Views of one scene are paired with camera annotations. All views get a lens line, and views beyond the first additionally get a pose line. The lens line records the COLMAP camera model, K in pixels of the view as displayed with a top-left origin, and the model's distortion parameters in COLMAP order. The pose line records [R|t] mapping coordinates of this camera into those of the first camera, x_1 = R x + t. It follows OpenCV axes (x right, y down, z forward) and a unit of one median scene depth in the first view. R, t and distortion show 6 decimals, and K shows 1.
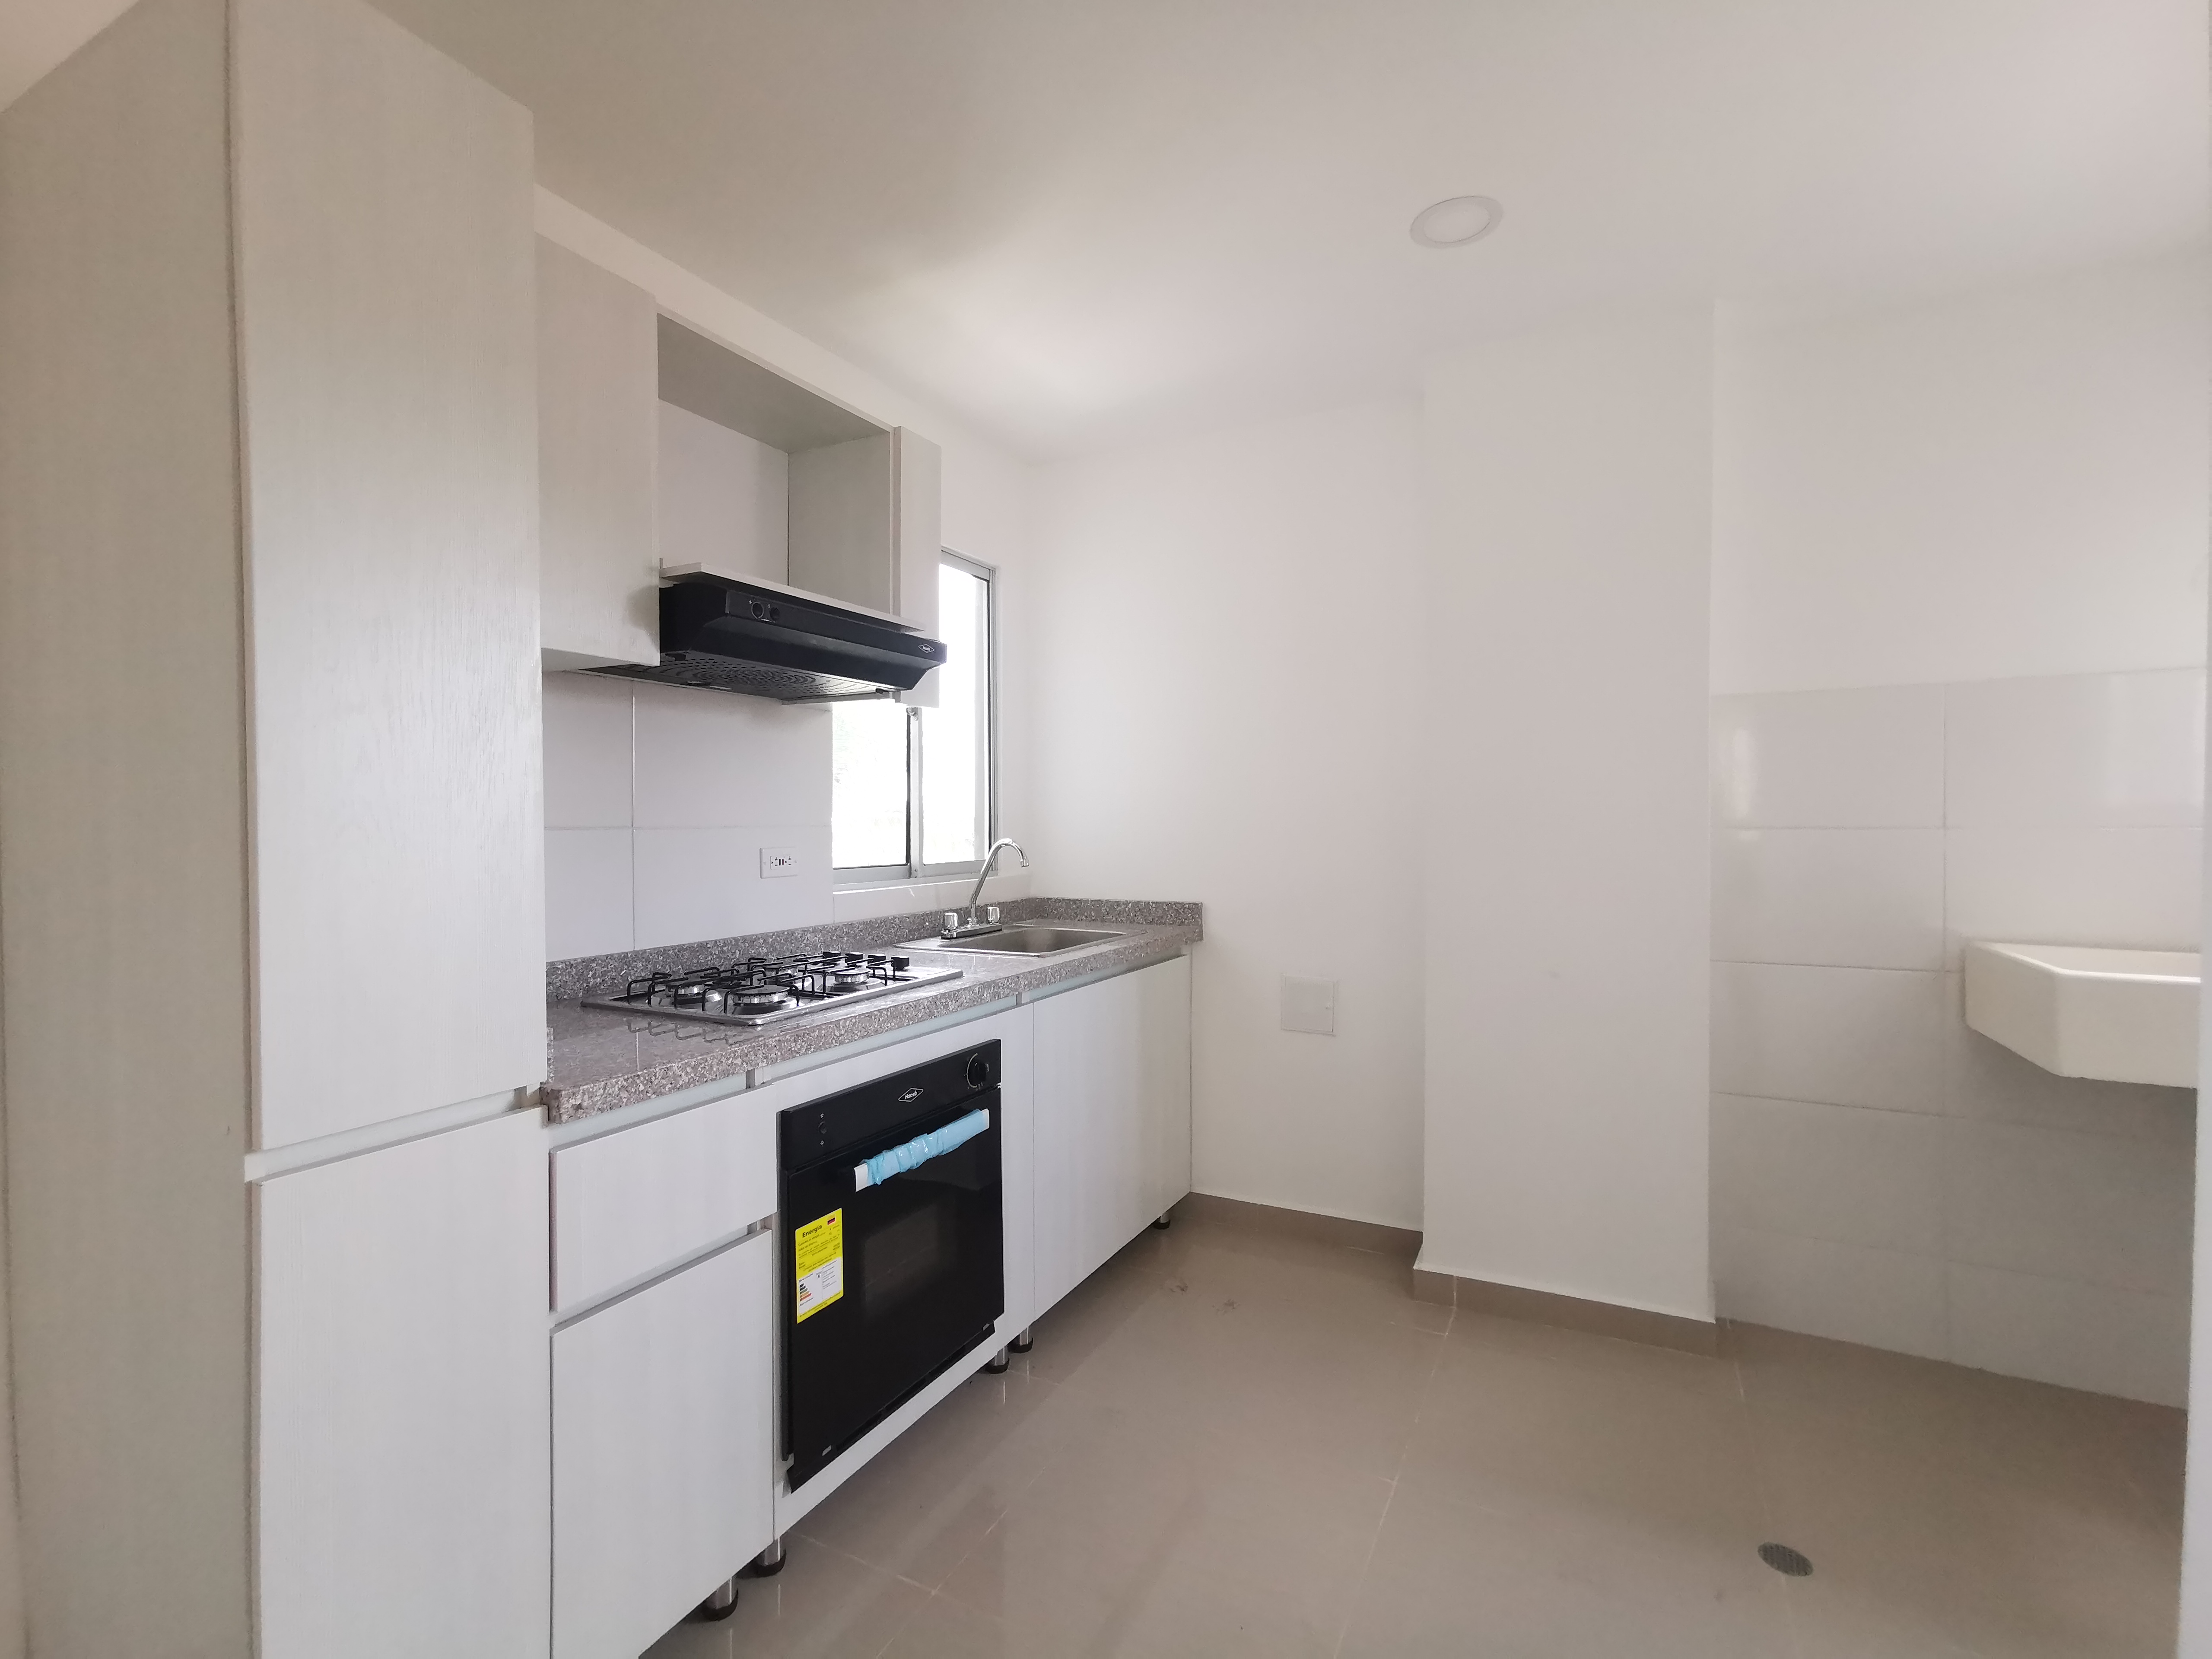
lens RADIAL K [[1025.7, 0, 1091.2], [0, 1025.7, 826.7], [0, 0, 1]] dist [-0.001054, -0.000288]
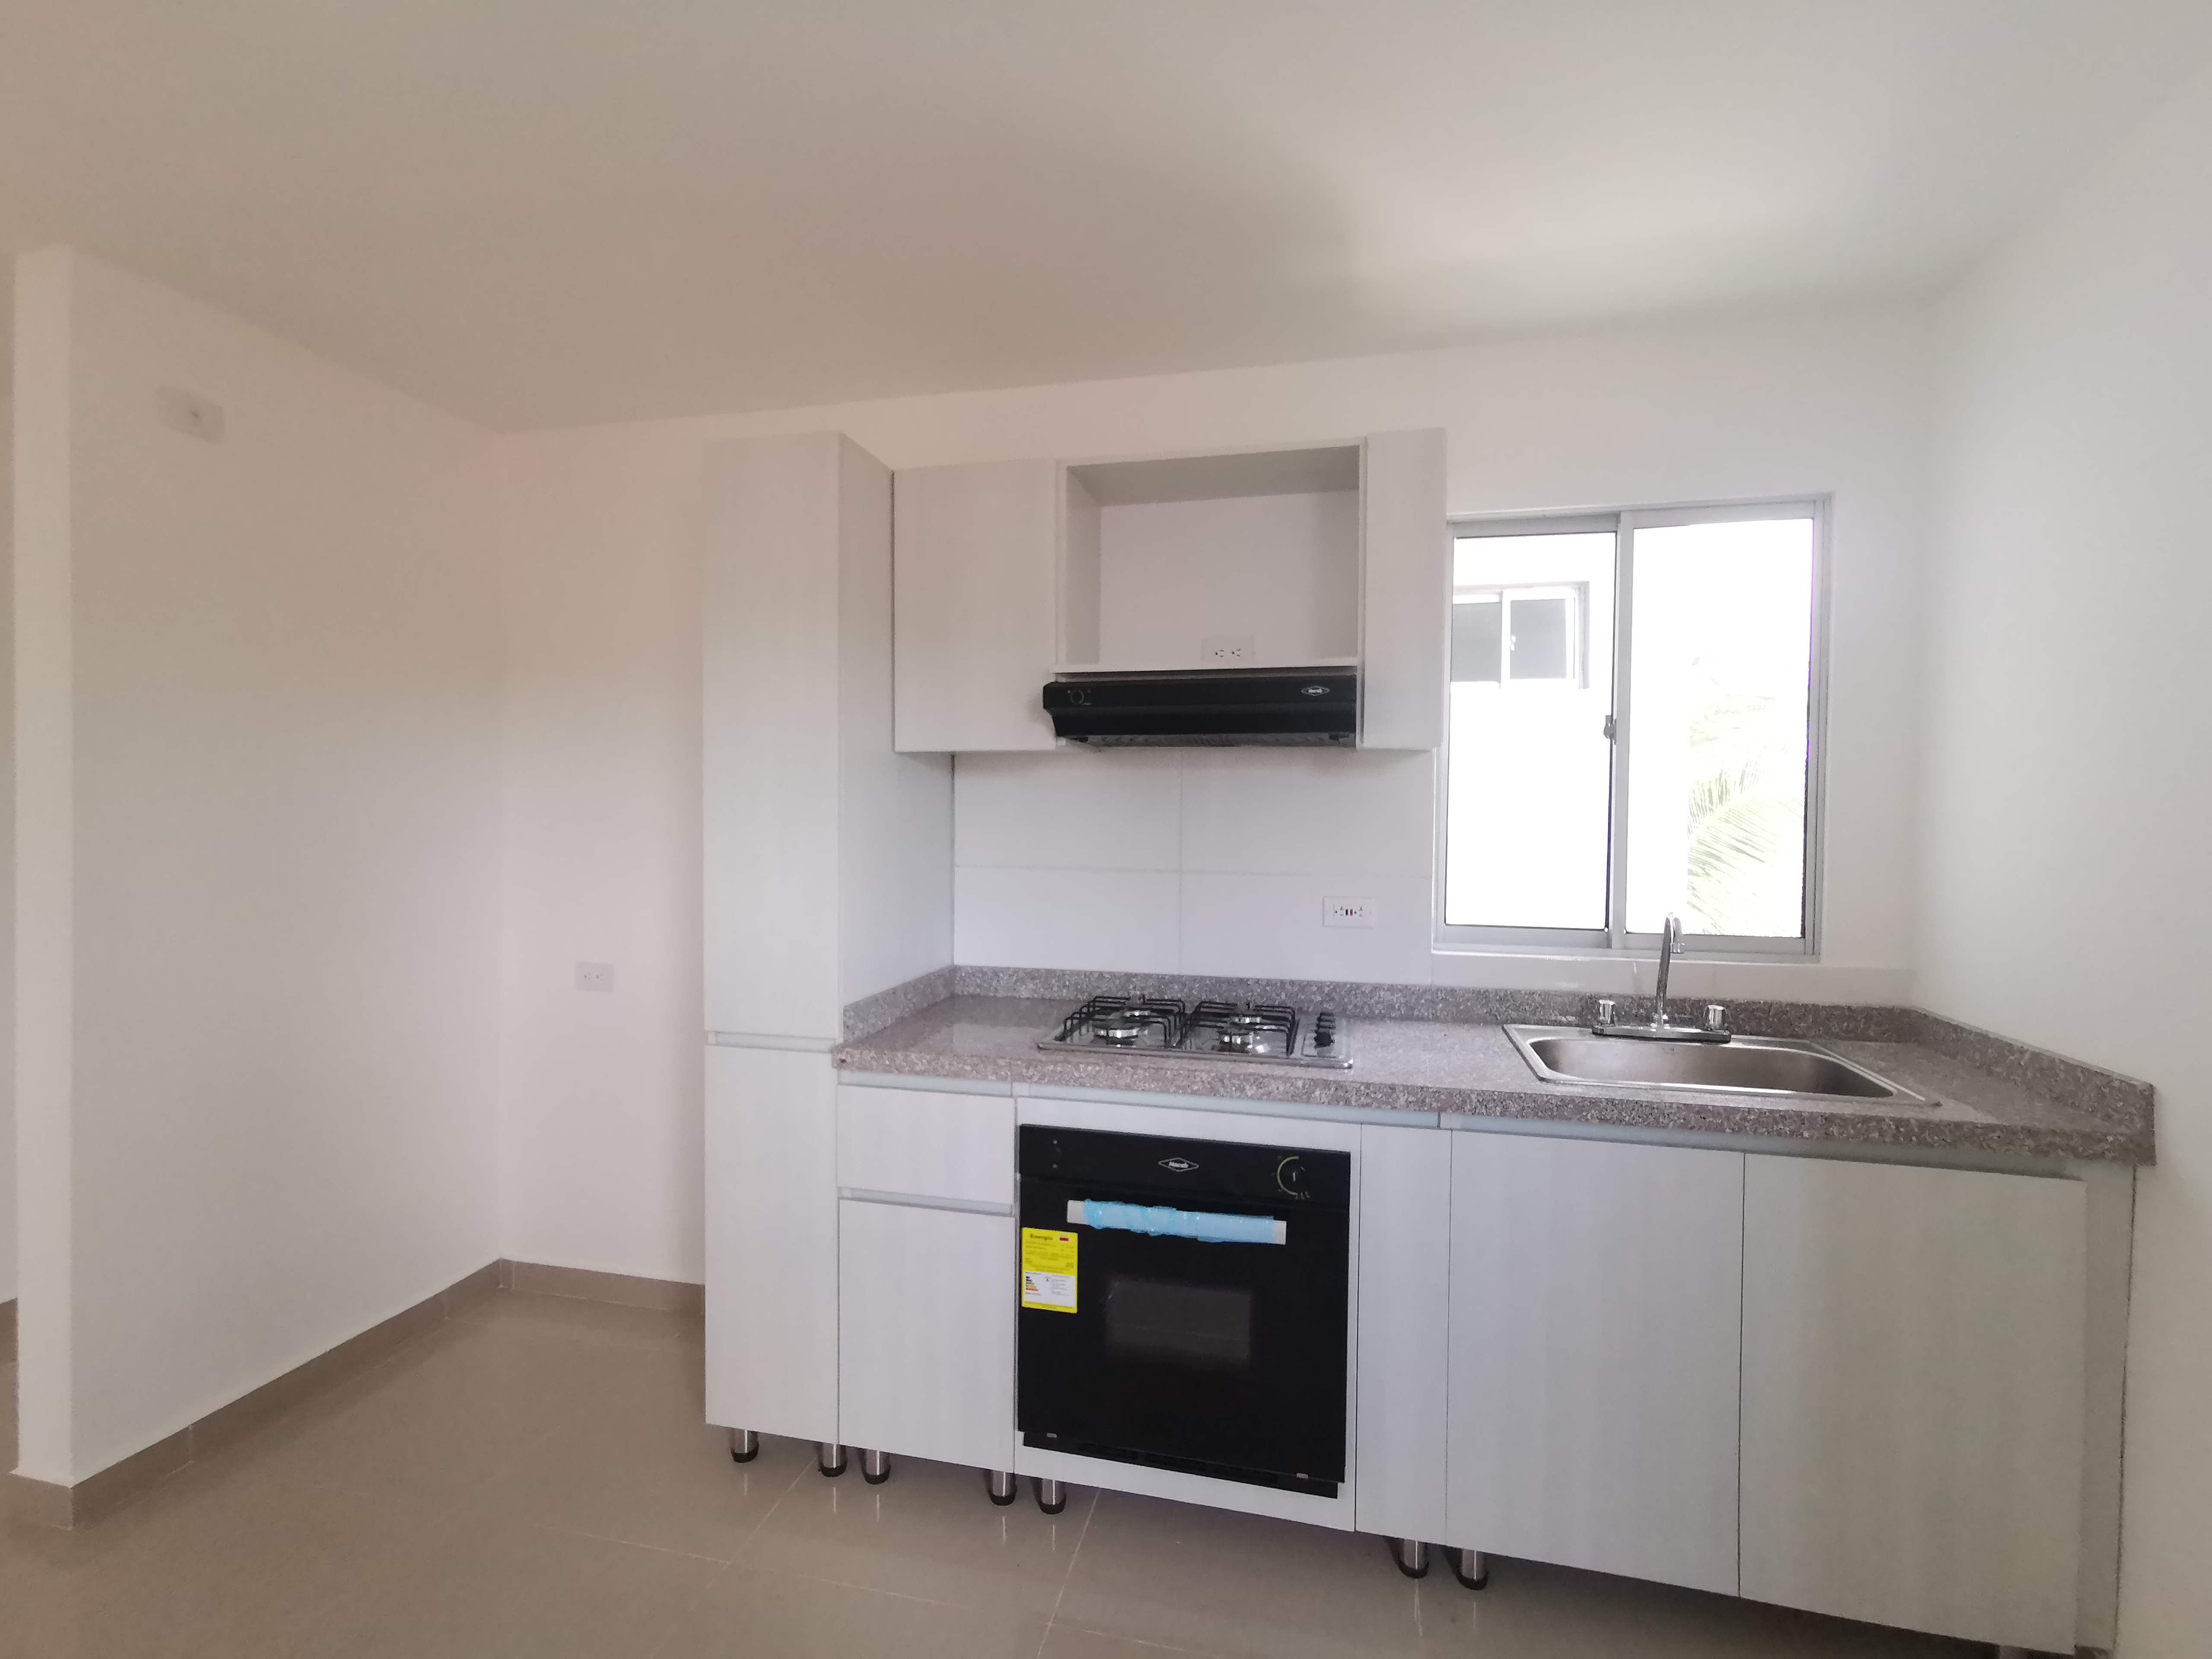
lens RADIAL K [[1025.7, 0, 1091.2], [0, 1025.7, 826.7], [0, 0, 1]] dist [-0.001054, -0.000288]
pose [[0.256859, 0.025690, -0.966107, 0.733152], [-0.017313, 0.999609, 0.021978, -0.081235], [0.966294, 0.011081, 0.257203, 0.653025]]
